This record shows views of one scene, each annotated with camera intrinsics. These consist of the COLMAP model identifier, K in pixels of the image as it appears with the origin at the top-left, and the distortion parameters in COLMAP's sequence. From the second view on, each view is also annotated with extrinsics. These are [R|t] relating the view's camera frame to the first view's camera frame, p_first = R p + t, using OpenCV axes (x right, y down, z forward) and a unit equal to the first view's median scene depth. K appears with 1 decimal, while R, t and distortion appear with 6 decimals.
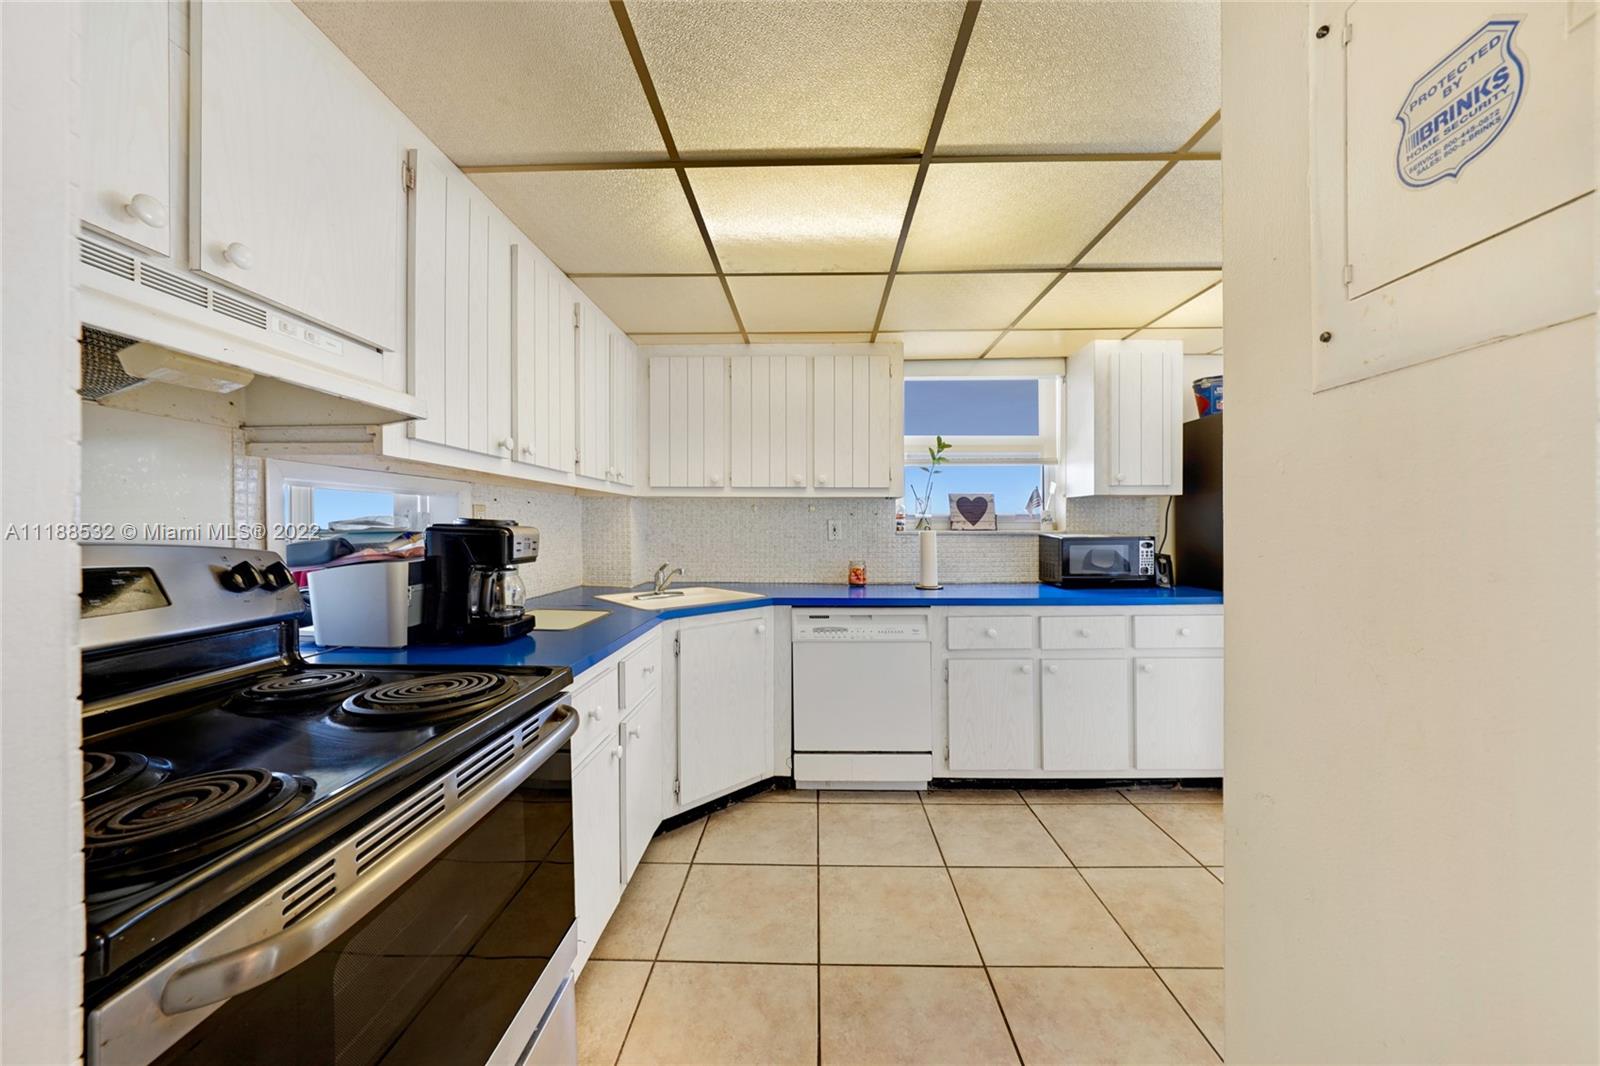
lens RADIAL K [[559.2, 0, 728.3], [0, 559.2, 526.2], [0, 0, 1]] dist [-0.012776, 0.002071]
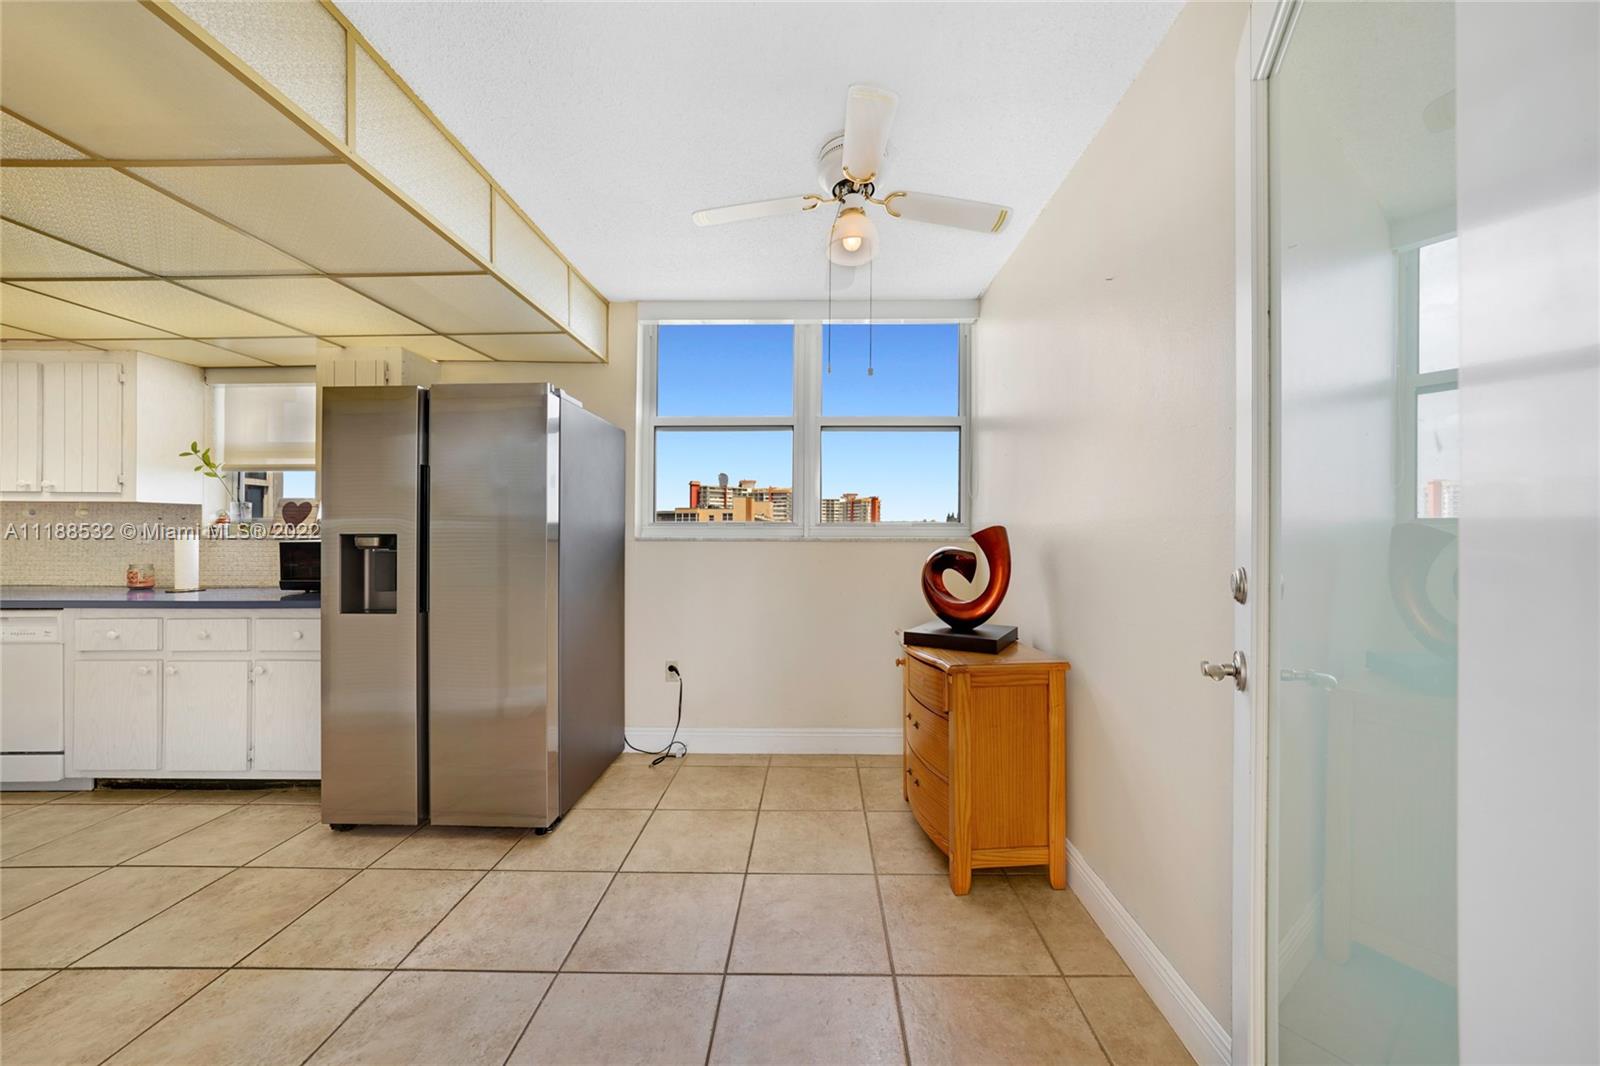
lens RADIAL K [[568.9, 0, 746.8], [0, 568.9, 533.5], [0, 0, 1]] dist [0.000510, 0.000581]
pose [[0.999980, 0.002408, -0.005804, 1.616441], [-0.002391, 0.999993, 0.002934, 0.000203], [0.005811, -0.002920, 0.999979, -0.032371]]
